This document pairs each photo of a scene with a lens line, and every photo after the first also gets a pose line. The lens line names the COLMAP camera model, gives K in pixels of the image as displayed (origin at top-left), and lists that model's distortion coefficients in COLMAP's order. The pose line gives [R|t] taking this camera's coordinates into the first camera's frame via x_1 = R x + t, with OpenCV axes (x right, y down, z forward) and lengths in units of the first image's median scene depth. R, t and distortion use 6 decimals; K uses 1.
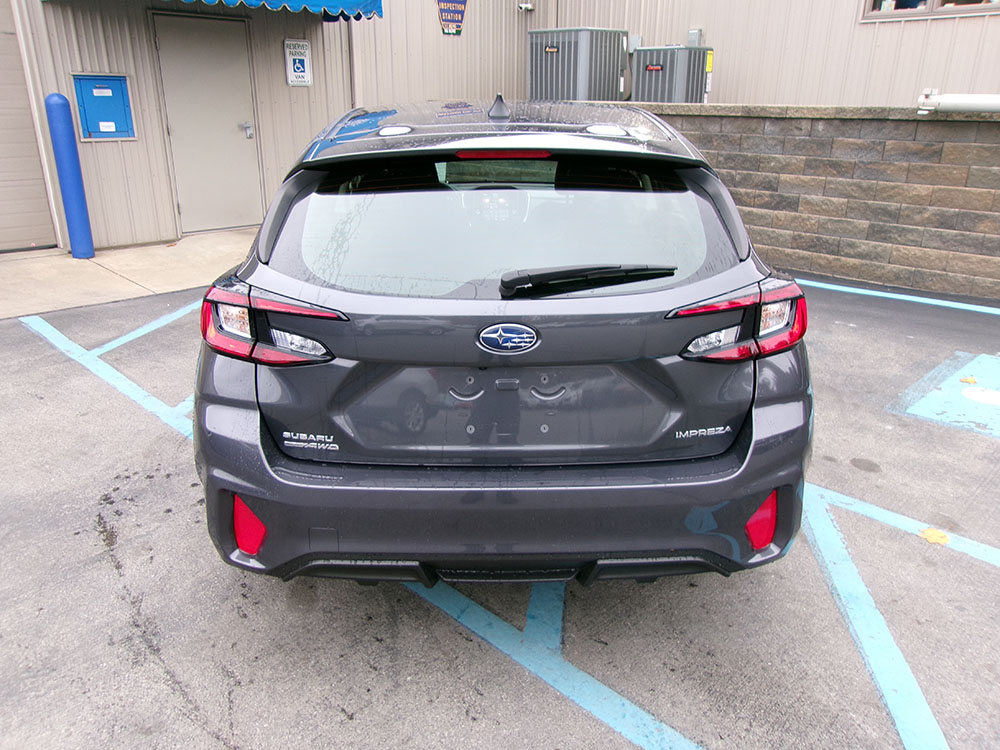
lens RADIAL K [[778.4, 0, 492.9], [0, 778.4, 377.8], [0, 0, 1]] dist [-0.037917, 0.069572]
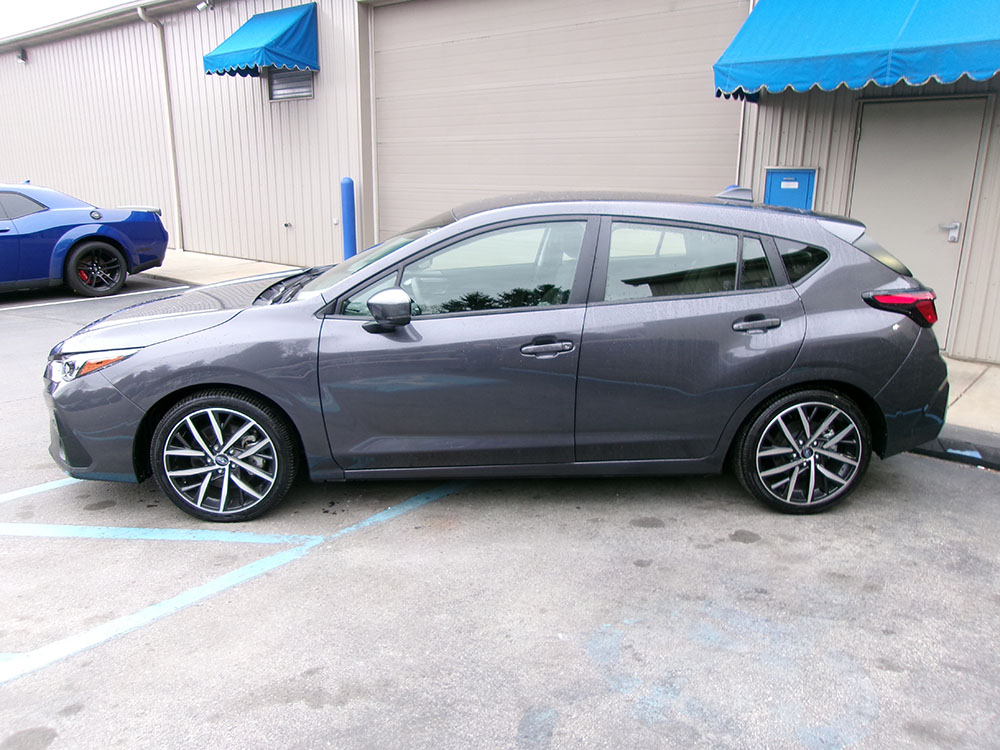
lens RADIAL K [[778.4, 0, 492.9], [0, 778.4, 377.8], [0, 0, 1]] dist [-0.037917, 0.069572]
pose [[0.084973, 0.246112, -0.965509, 0.502464], [-0.349810, 0.914701, 0.202374, -0.204632], [0.932959, 0.320549, 0.163817, 0.546527]]
